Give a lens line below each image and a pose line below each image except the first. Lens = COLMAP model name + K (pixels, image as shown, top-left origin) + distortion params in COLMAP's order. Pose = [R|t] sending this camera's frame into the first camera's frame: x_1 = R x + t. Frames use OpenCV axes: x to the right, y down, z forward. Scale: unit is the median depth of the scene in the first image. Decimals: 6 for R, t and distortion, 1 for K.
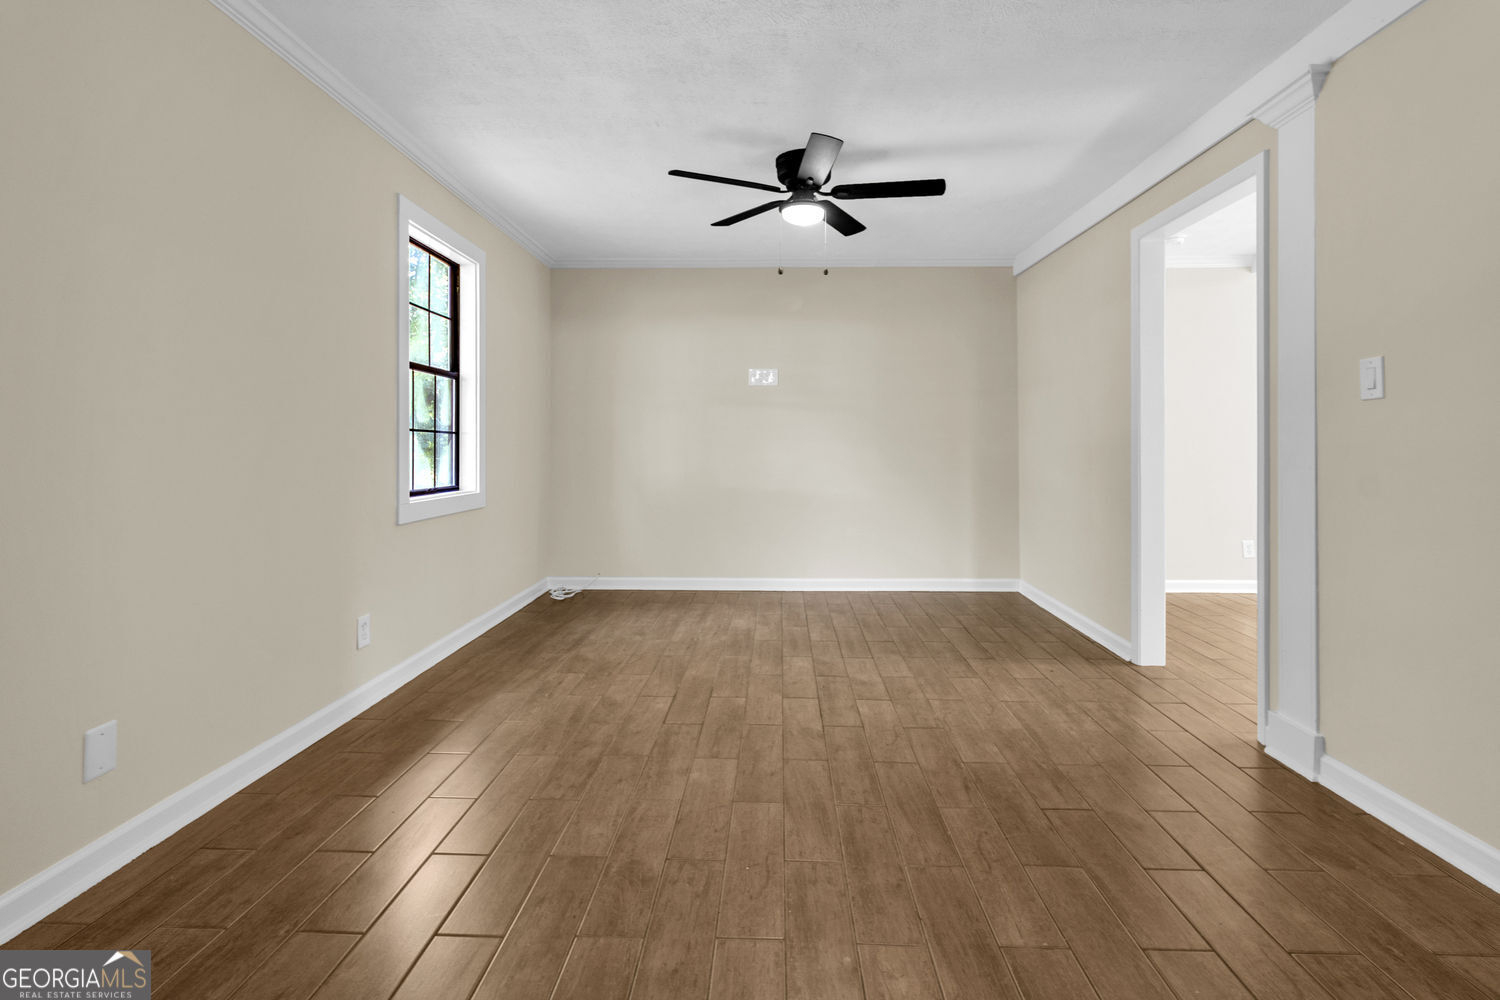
lens RADIAL K [[731.7, 0, 742.6], [0, 731.7, 445.1], [0, 0, 1]] dist [0.003011, 0.000897]
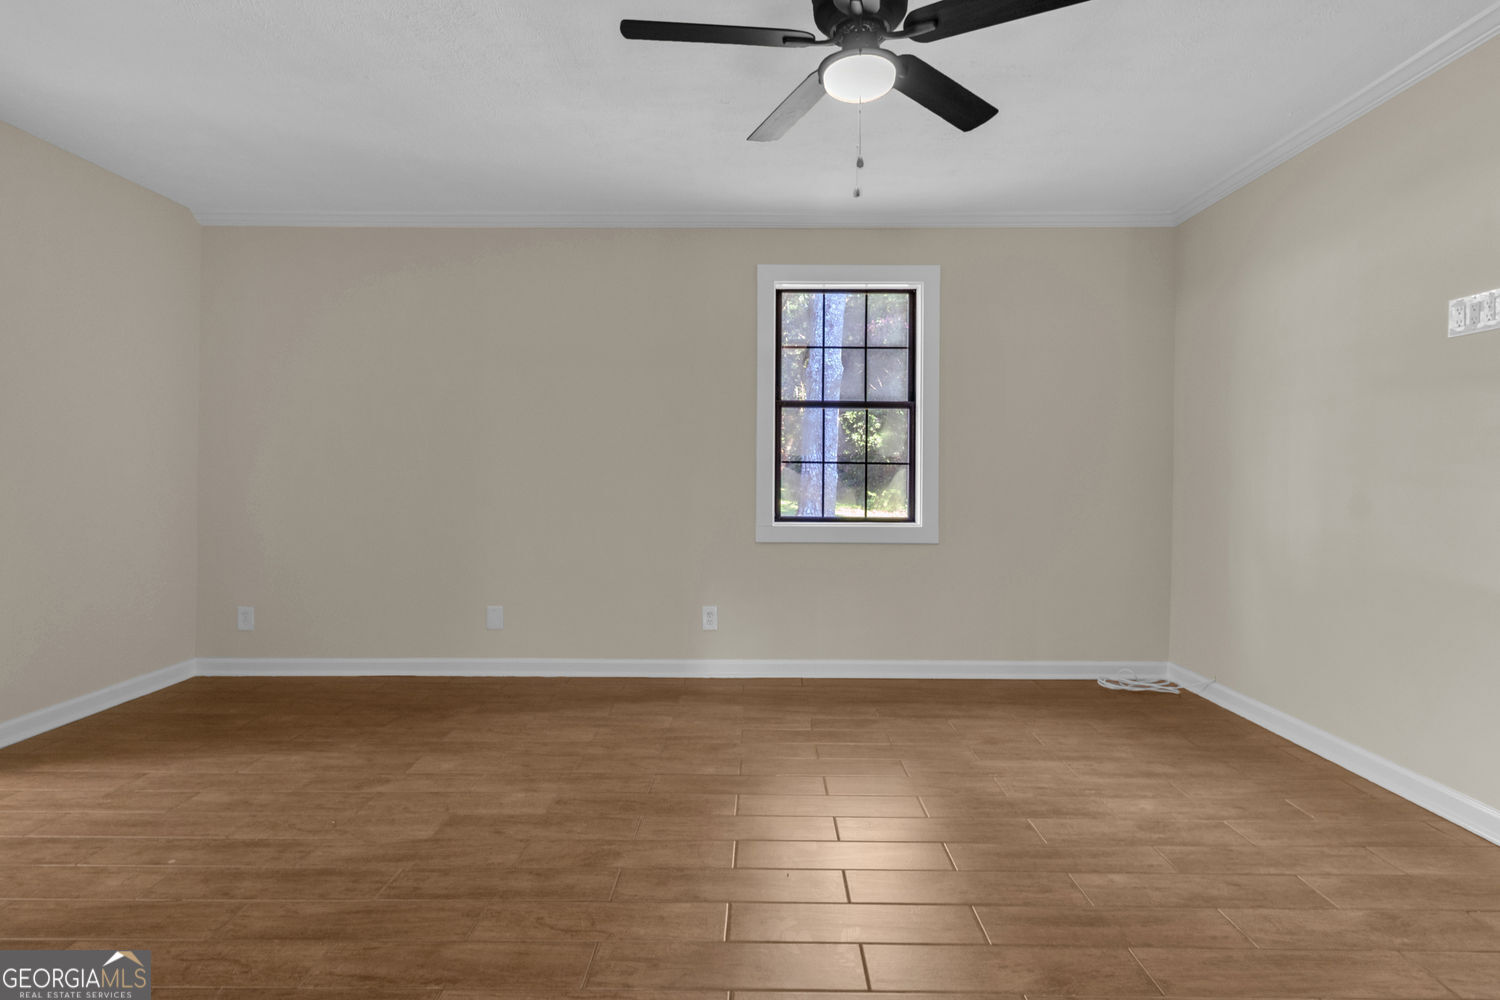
lens RADIAL K [[713.5, 0, 756.3], [0, 713.5, 485.5], [0, 0, 1]] dist [0.001409, 0.000584]
pose [[0.035438, 0.009547, -0.999326, 0.861981], [-0.003118, 0.999951, 0.009443, 0.006129], [0.999367, 0.002781, 0.035466, 1.184215]]
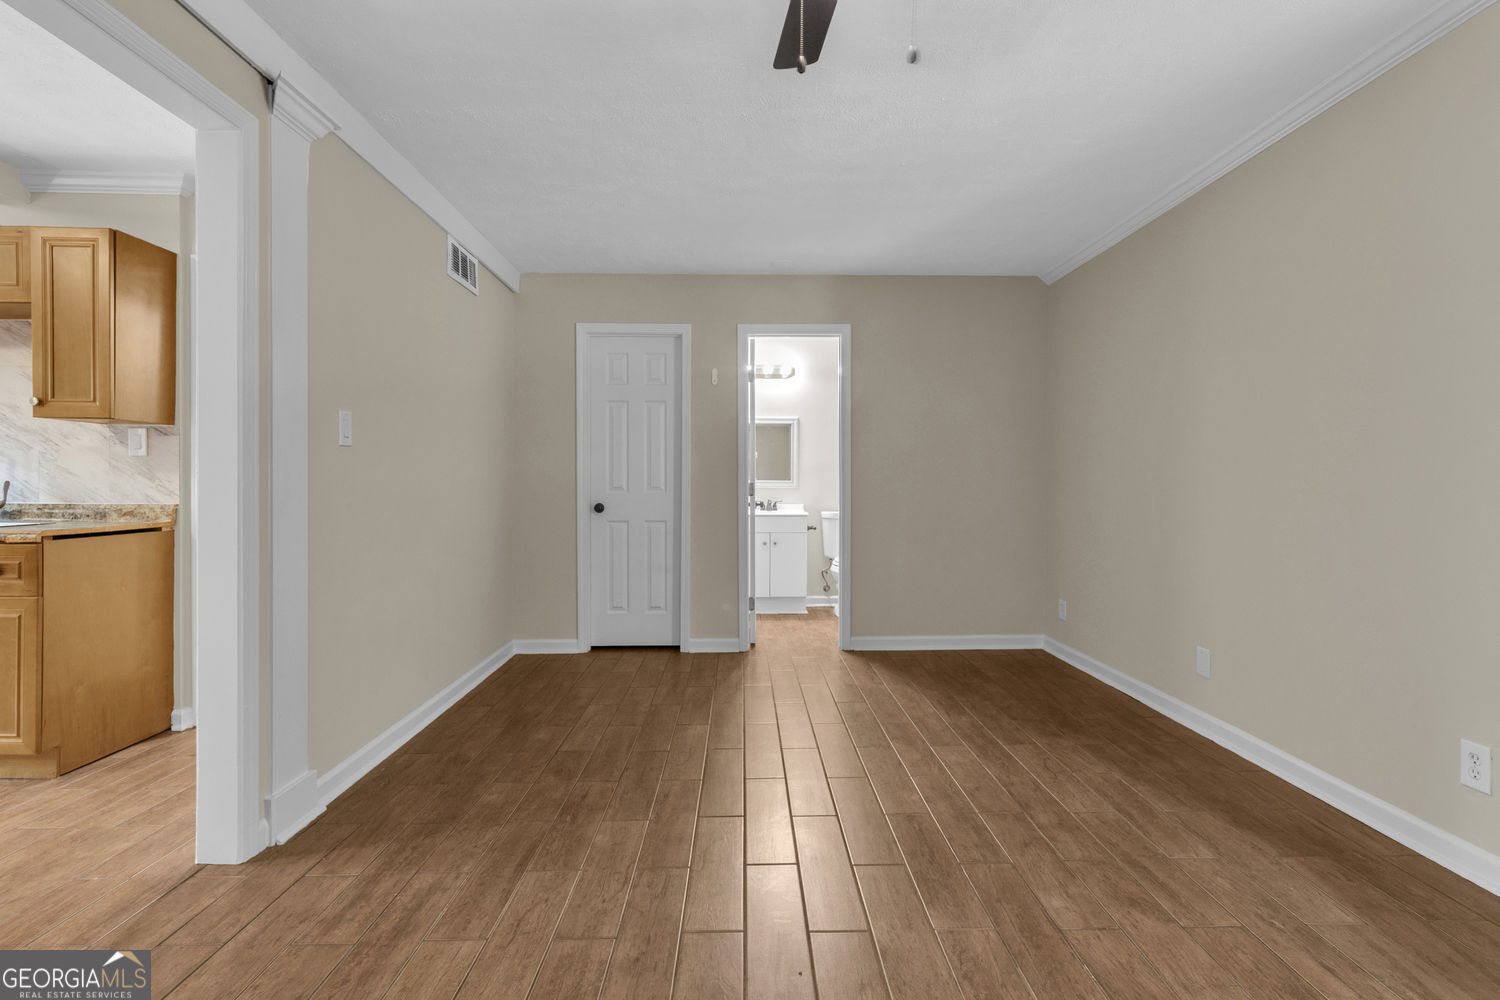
lens RADIAL K [[703.5, 0, 754.0], [0, 703.5, 490.5], [0, 0, 1]] dist [0.001552, -0.000187]
pose [[-0.997822, -0.004660, -0.065799, 0.217865], [-0.005202, 0.999954, 0.008075, -0.001784], [0.065758, 0.008400, -0.997800, 1.830507]]
